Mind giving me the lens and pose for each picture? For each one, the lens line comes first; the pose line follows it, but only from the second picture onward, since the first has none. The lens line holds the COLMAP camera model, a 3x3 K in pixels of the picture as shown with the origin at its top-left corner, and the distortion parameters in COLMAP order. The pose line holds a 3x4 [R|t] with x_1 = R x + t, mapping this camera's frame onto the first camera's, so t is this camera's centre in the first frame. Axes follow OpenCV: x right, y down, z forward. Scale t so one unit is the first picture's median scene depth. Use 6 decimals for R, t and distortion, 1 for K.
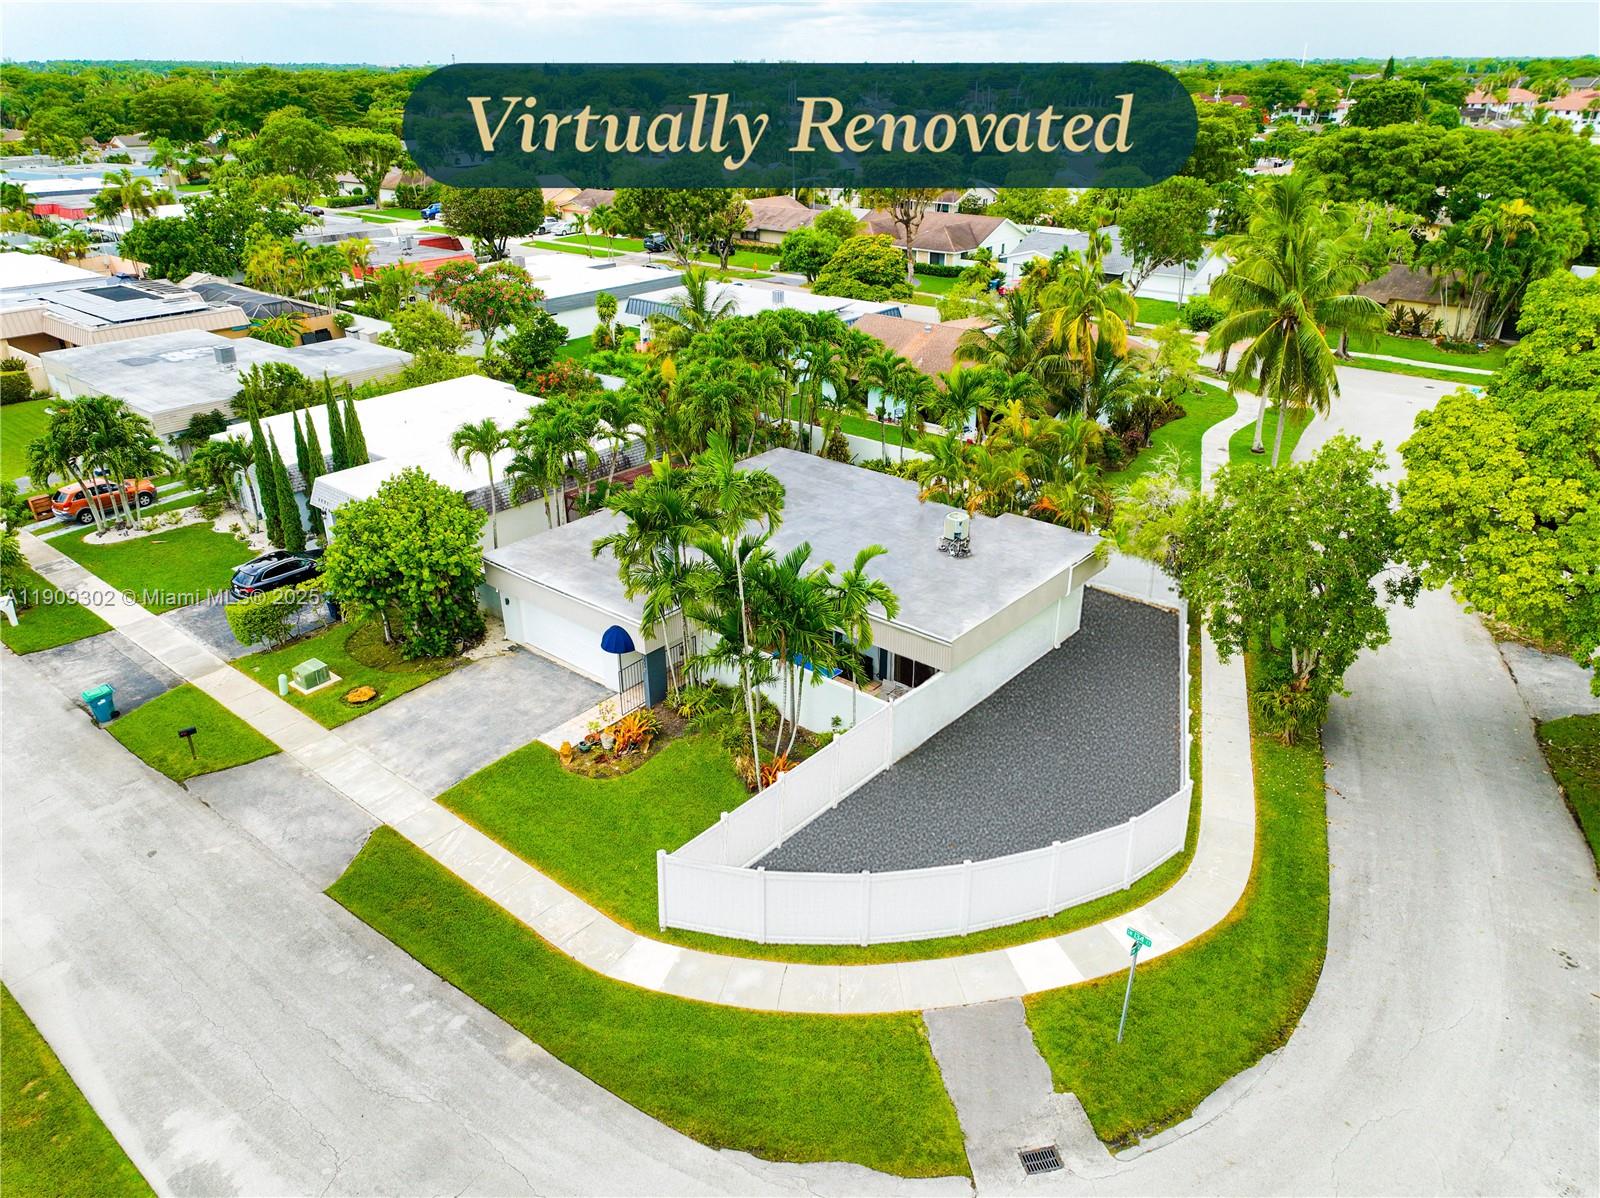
lens RADIAL K [[1126.9, 0, 800.0], [0, 1126.9, 599.0], [0, 0, 1]] dist [0.005531, 0.005502]
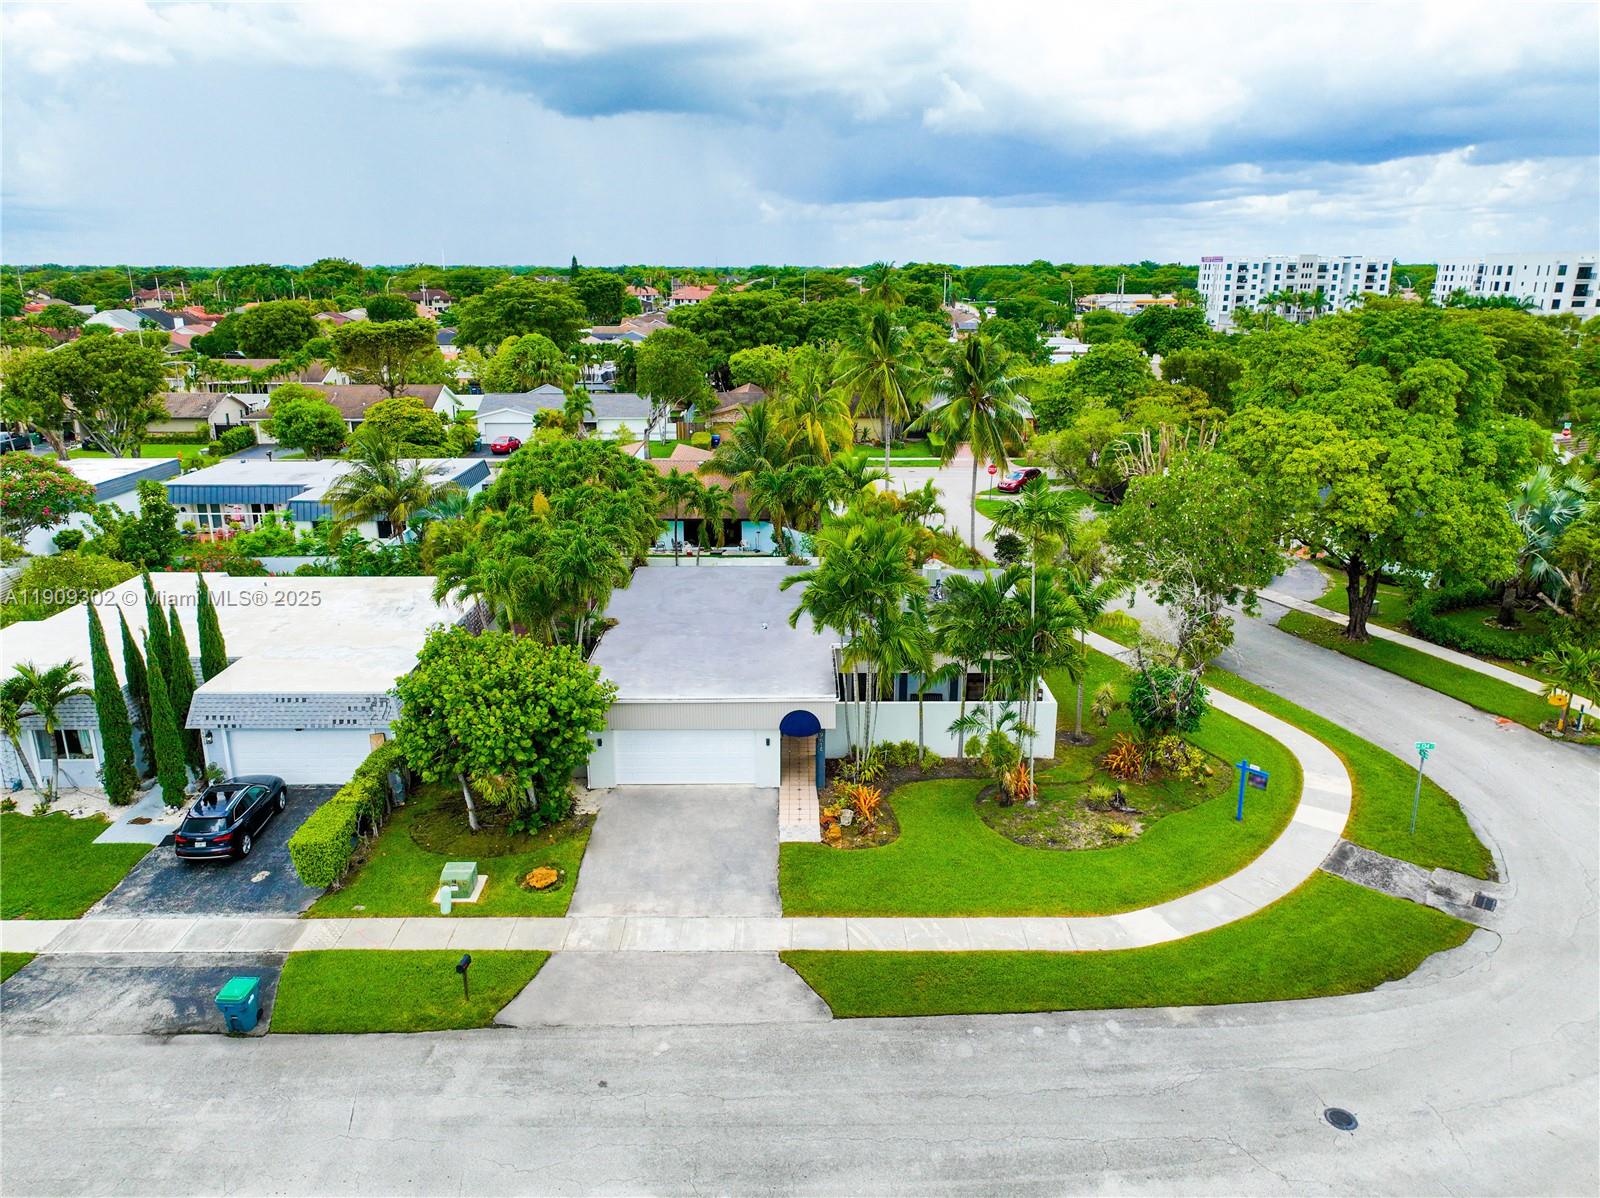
lens RADIAL K [[1126.9, 0, 800.0], [0, 1126.9, 599.0], [0, 0, 1]] dist [0.005531, 0.005502]
pose [[0.757664, -0.180919, 0.627068, -0.868892], [0.278008, 0.958747, -0.059294, -0.012415], [-0.590472, 0.219255, 0.776705, 0.228774]]
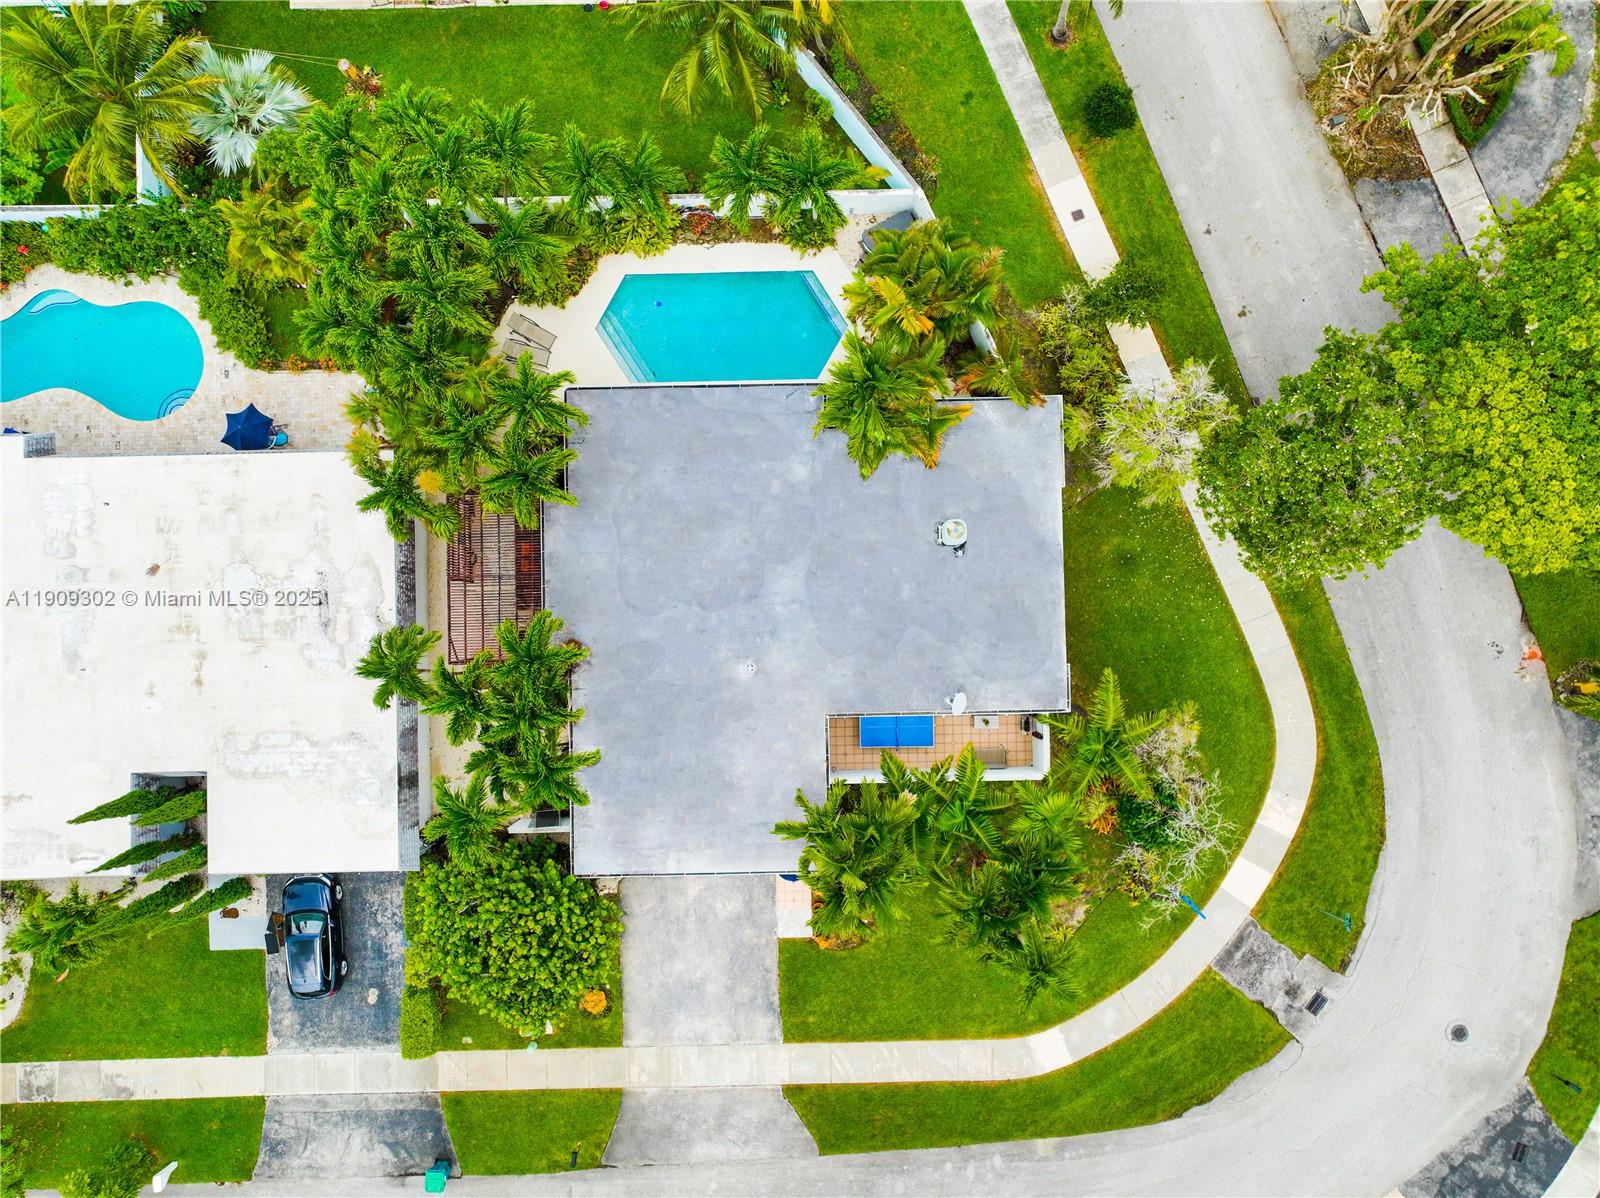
lens RADIAL K [[1126.9, 0, 800.0], [0, 1126.9, 599.0], [0, 0, 1]] dist [0.005531, 0.005502]
pose [[0.749307, -0.662059, 0.014750, -0.005610], [0.282095, 0.339263, 0.897398, -1.133493], [-0.599134, -0.668266, 0.440975, 0.791789]]
